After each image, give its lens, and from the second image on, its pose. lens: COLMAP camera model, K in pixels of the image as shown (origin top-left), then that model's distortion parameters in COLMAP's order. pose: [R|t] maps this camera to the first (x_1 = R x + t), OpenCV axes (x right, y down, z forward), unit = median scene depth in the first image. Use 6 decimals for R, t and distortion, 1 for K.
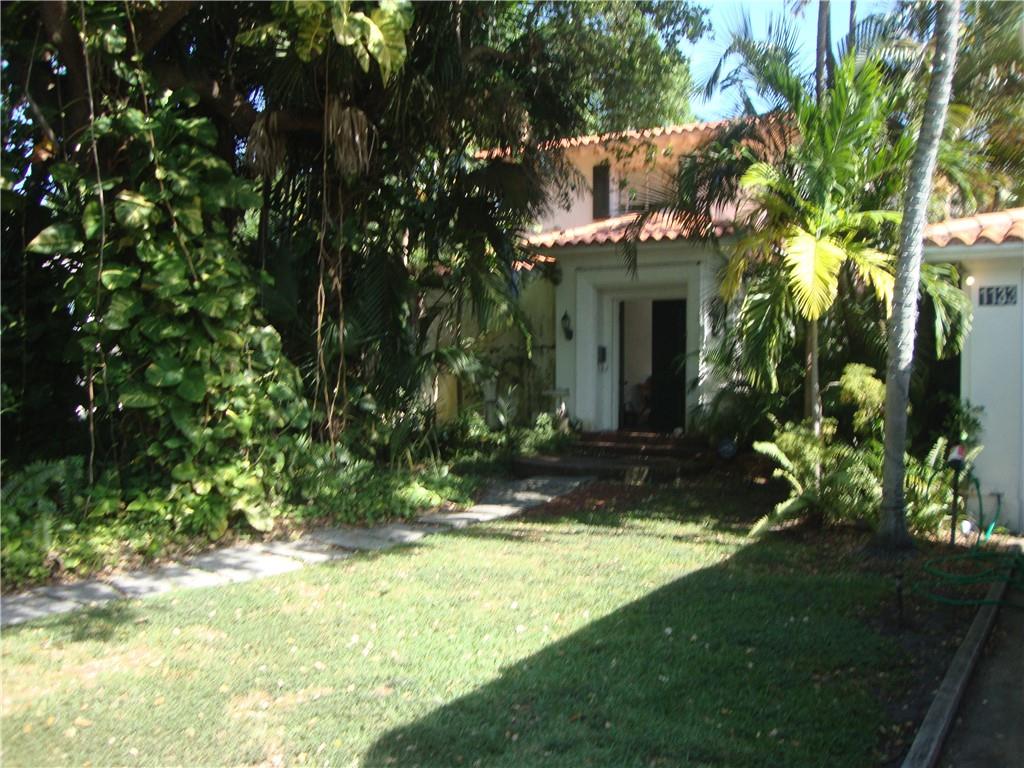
lens RADIAL K [[898.4, 0, 512.0], [0, 898.4, 384.0], [0, 0, 1]] dist [0.000729, 0.000050]
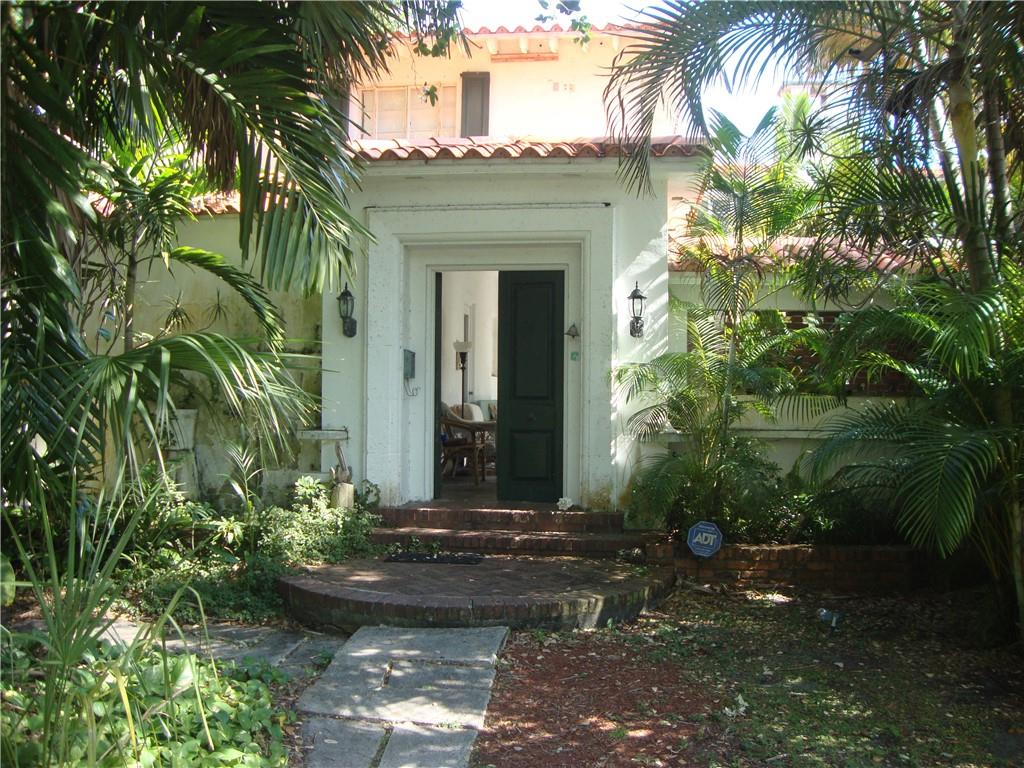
lens RADIAL K [[883.3, 0, 512.0], [0, 883.3, 384.0], [0, 0, 1]] dist [-0.236162, 0.001914]
pose [[0.903296, 0.003309, 0.429004, -0.076569], [0.006497, 0.999750, -0.021393, -0.009412], [-0.428968, 0.022111, 0.903049, 0.496327]]
